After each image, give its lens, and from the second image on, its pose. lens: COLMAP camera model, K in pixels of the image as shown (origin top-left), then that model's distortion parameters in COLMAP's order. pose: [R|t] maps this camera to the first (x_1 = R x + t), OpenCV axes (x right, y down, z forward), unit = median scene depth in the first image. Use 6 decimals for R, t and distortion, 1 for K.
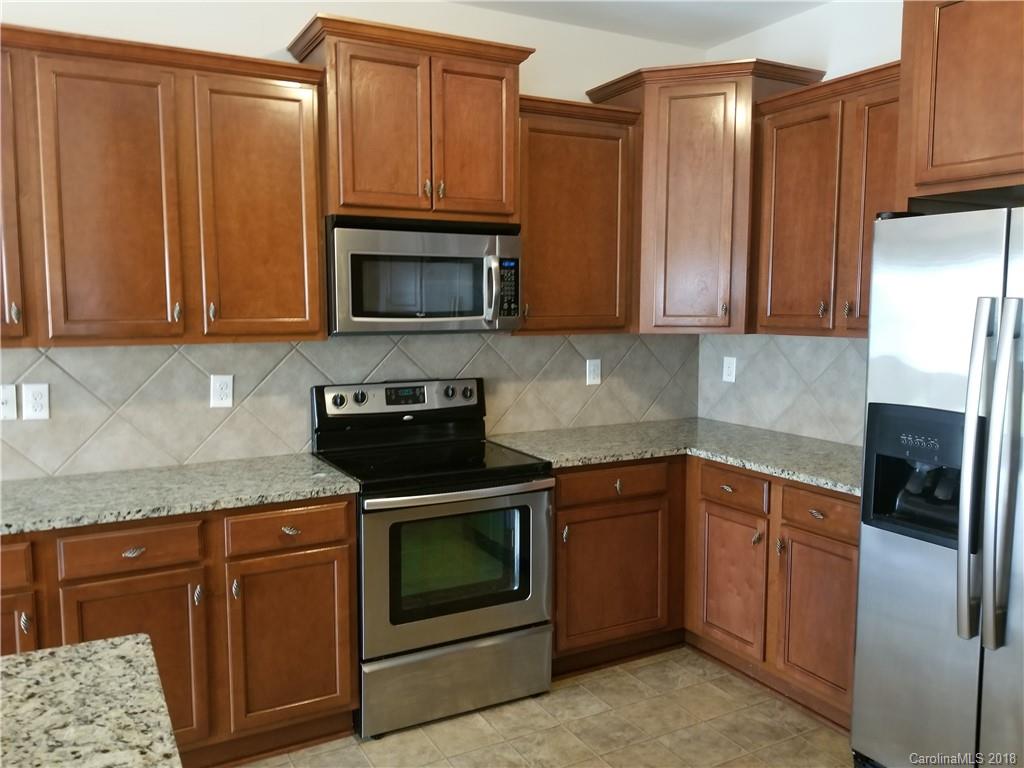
lens RADIAL K [[799.8, 0, 500.9], [0, 799.8, 377.9], [0, 0, 1]] dist [0.045176, -0.078229]
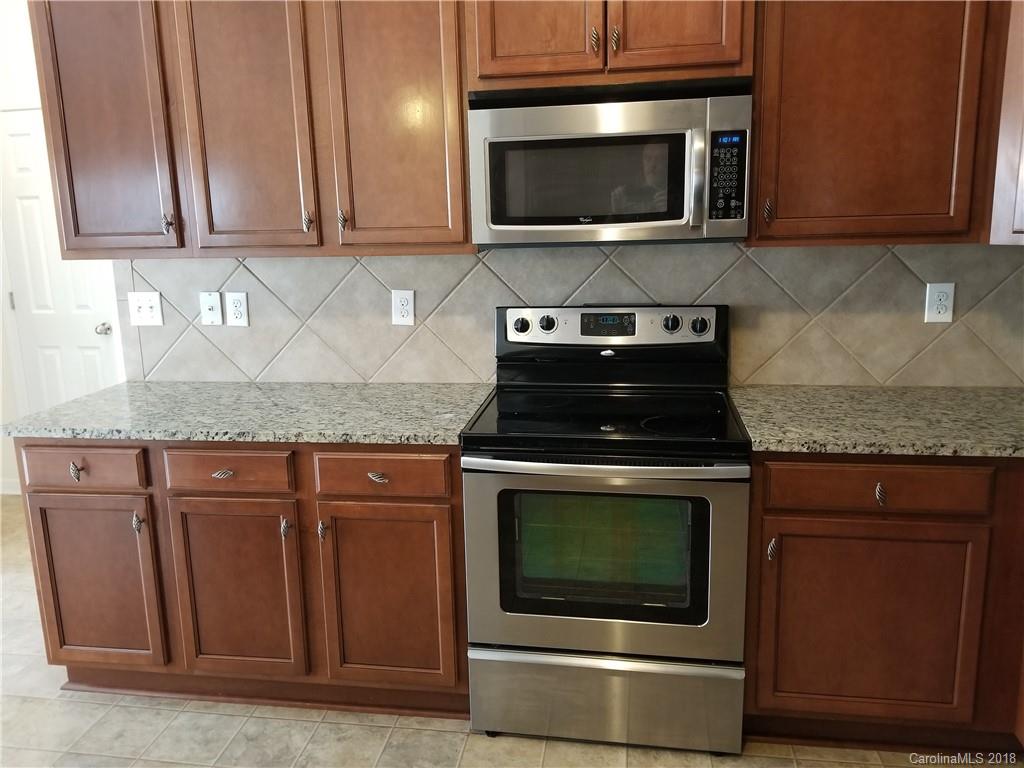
lens RADIAL K [[799.8, 0, 496.4], [0, 799.8, 370.8], [0, 0, 1]] dist [0.045176, -0.078229]
pose [[0.791723, 0.102527, -0.602216, 0.284311], [-0.030982, 0.991286, 0.128034, -0.031207], [0.610095, -0.082710, 0.788000, 0.338512]]
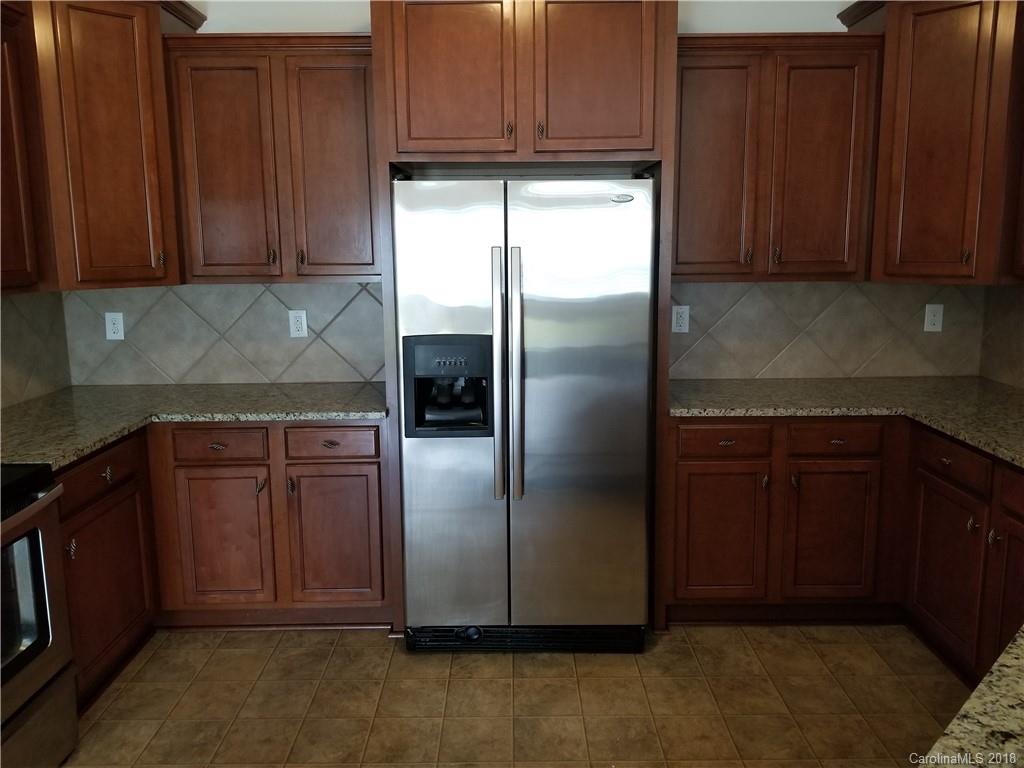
lens RADIAL K [[799.8, 0, 510.6], [0, 799.8, 361.5], [0, 0, 1]] dist [0.045176, -0.078229]
pose [[0.465126, -0.136664, 0.874632, -0.385870], [0.090742, 0.990168, 0.106461, -0.034238], [-0.880582, 0.029849, 0.472953, 0.232779]]
